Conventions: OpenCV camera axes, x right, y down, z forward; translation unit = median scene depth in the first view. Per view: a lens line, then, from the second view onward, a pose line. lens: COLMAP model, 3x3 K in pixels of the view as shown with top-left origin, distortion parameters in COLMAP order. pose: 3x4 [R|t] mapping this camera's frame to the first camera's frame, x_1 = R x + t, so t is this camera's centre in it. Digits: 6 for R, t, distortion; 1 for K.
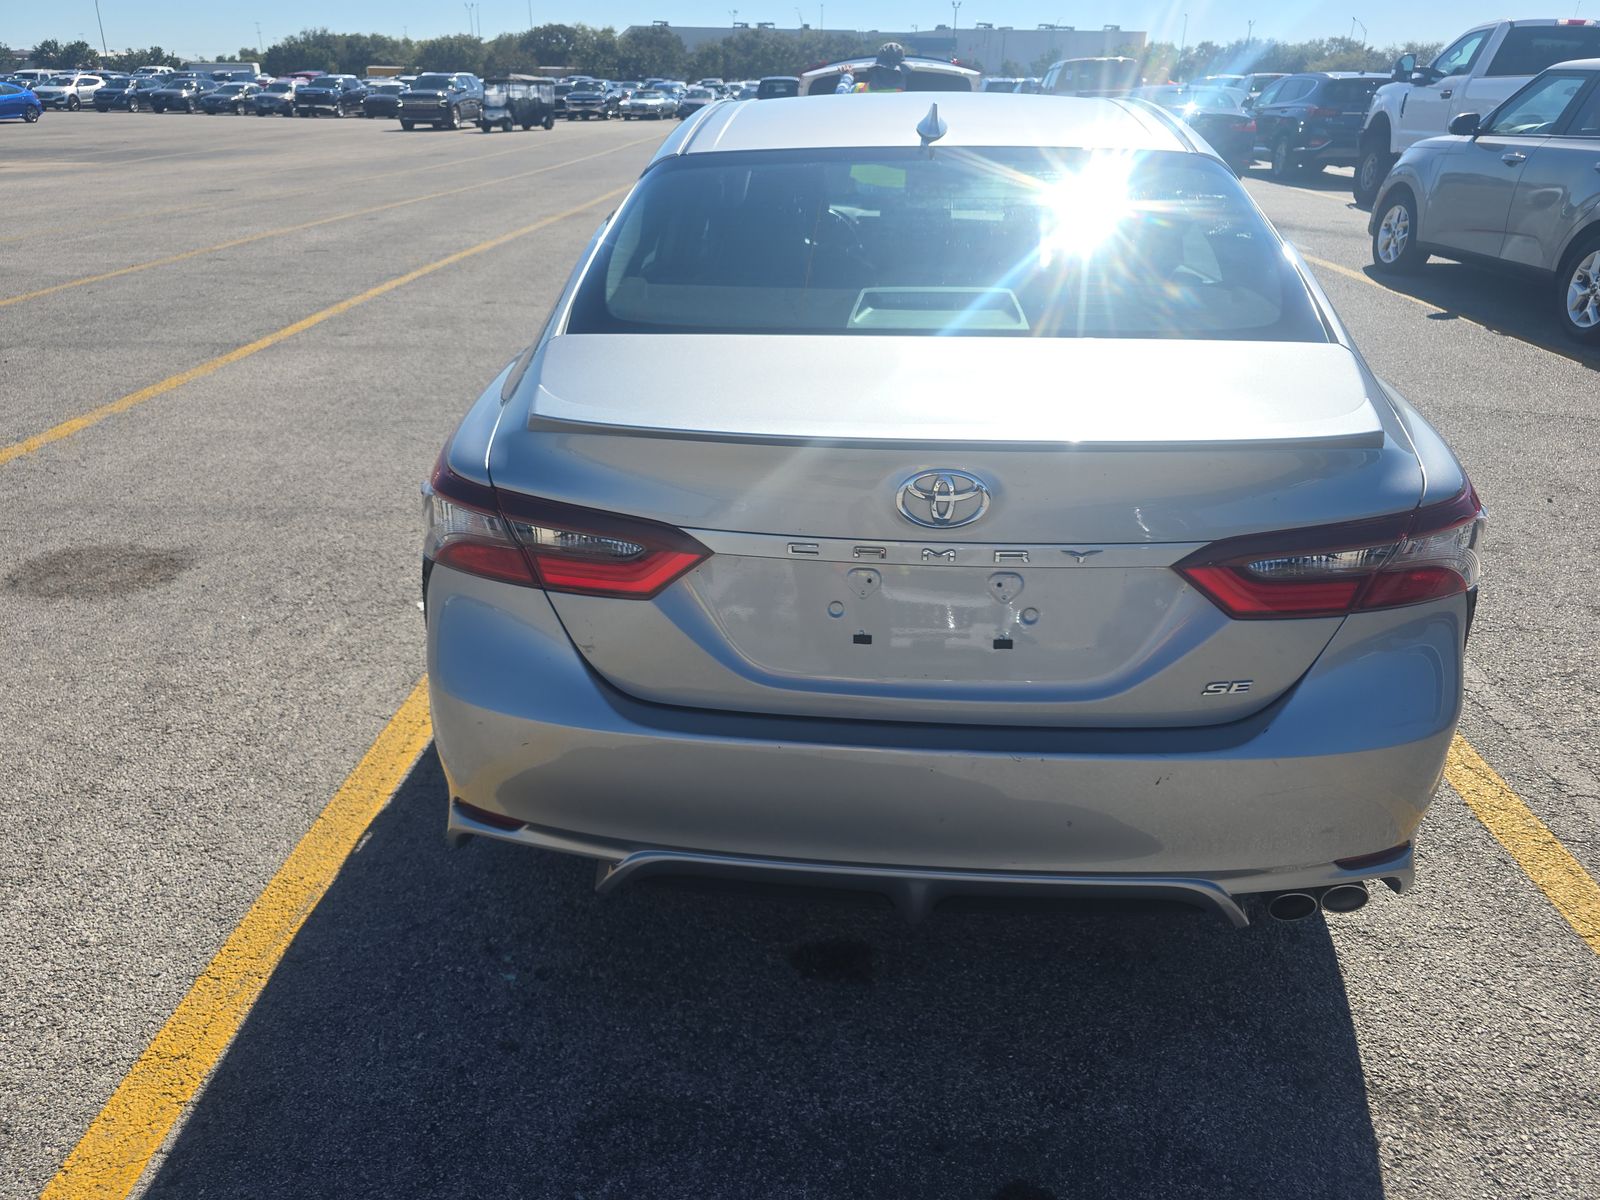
lens RADIAL K [[1194.3, 0, 795.6], [0, 1194.3, 593.0], [0, 0, 1]] dist [0.030279, -0.026889]
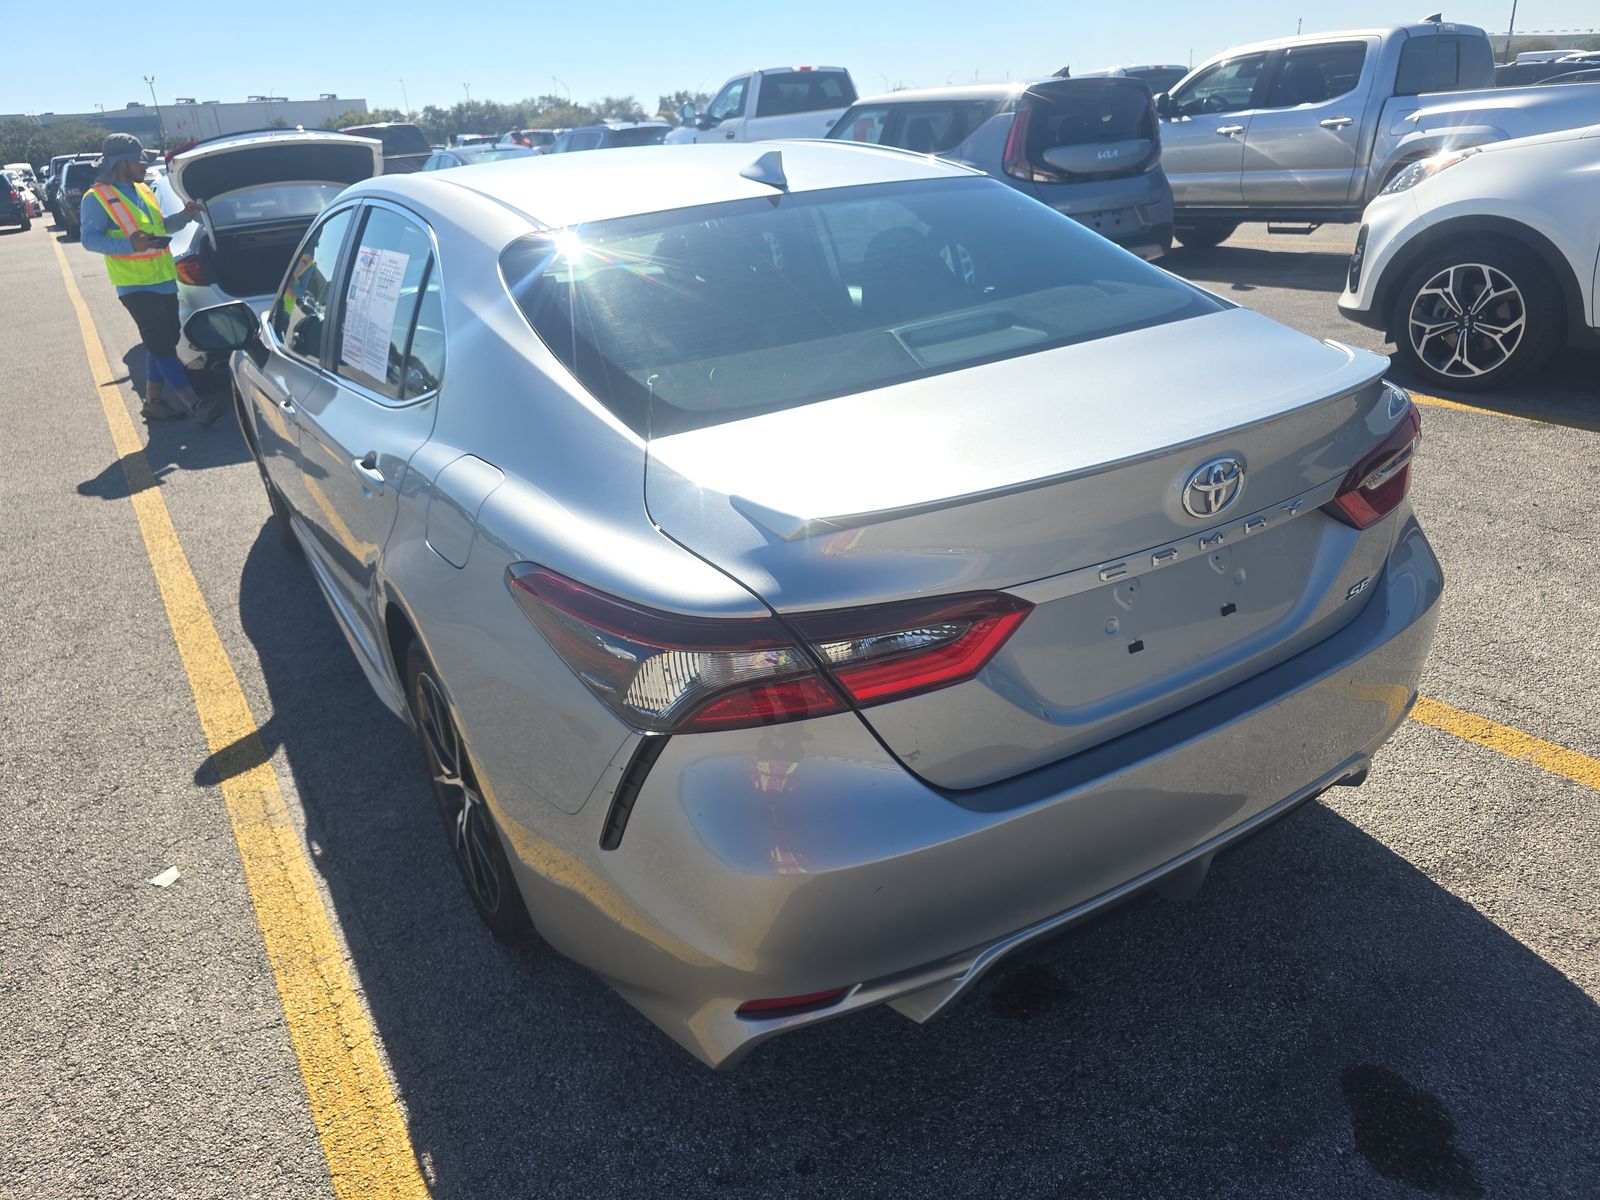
lens RADIAL K [[1194.3, 0, 798.8], [0, 1194.3, 604.6], [0, 0, 1]] dist [0.030279, -0.026889]
pose [[0.781033, -0.286550, 0.554866, -0.103542], [0.308292, 0.949615, 0.056456, -0.020272], [-0.543086, 0.126967, 0.830022, 0.043608]]
